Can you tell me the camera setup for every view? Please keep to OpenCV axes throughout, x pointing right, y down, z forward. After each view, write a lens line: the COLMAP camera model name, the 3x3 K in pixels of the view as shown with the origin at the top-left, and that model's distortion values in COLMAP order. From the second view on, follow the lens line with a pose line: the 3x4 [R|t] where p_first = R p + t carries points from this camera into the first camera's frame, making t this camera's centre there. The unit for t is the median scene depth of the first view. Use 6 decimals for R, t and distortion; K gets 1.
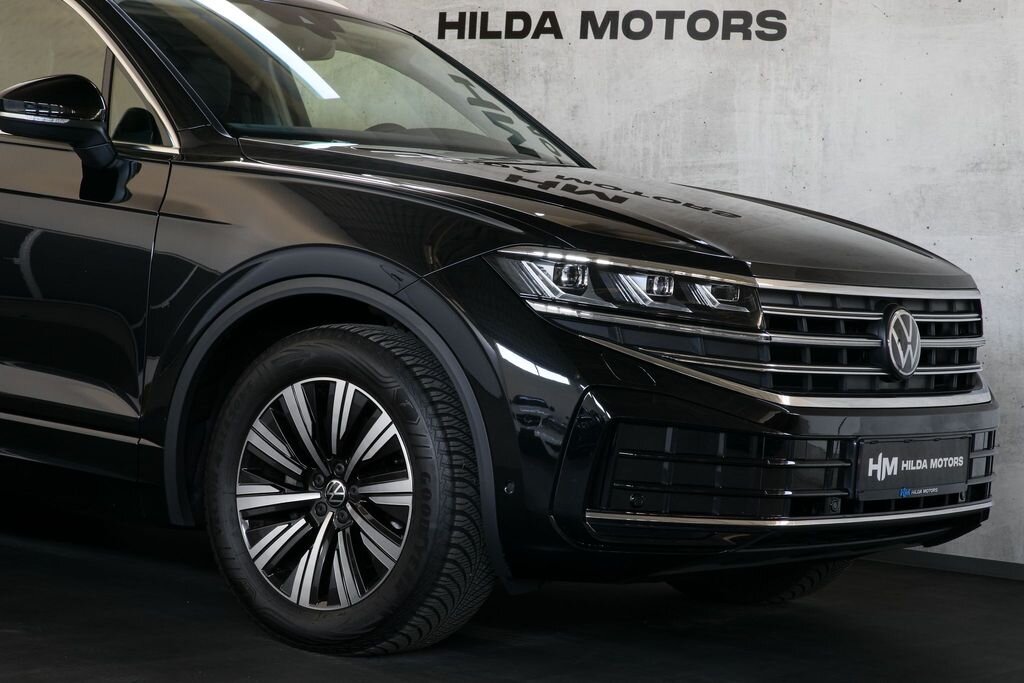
lens RADIAL K [[2560.9, 0, 512.0], [0, 2560.9, 341.5], [0, 0, 1]] dist [-0.085235, 0.516034]
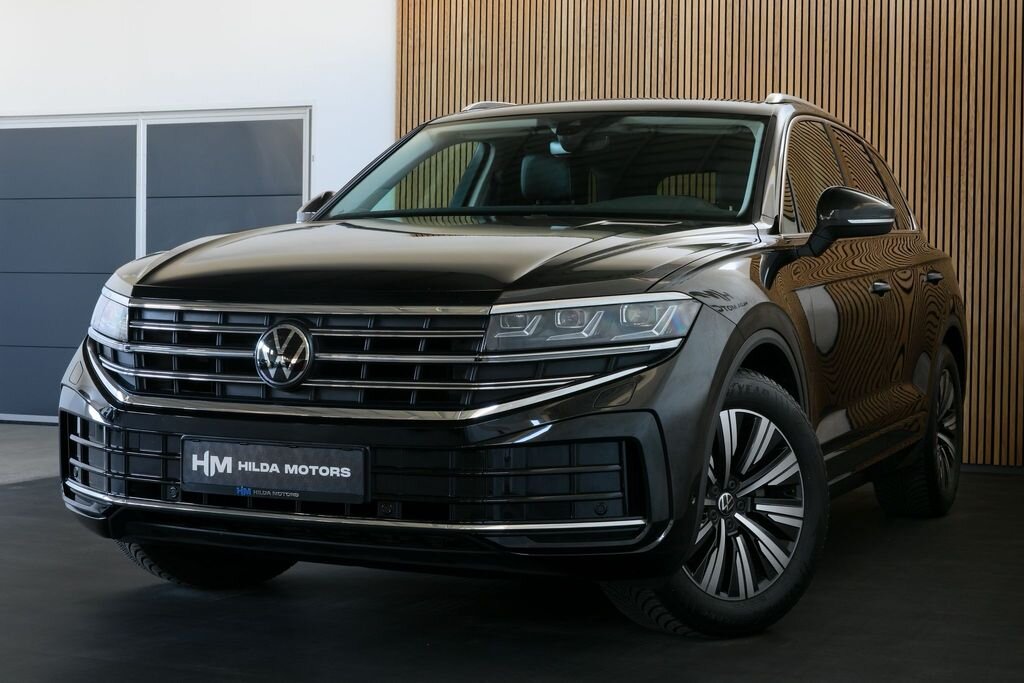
lens RADIAL K [[1838.2, 0, 473.6], [0, 1838.2, 252.5], [0, 0, 1]] dist [-0.771551, 8.036435]
pose [[0.210613, -0.085260, -0.973844, 0.636921], [-0.036281, 0.994821, -0.094943, 0.019051], [0.976896, 0.055328, 0.206429, 0.639671]]
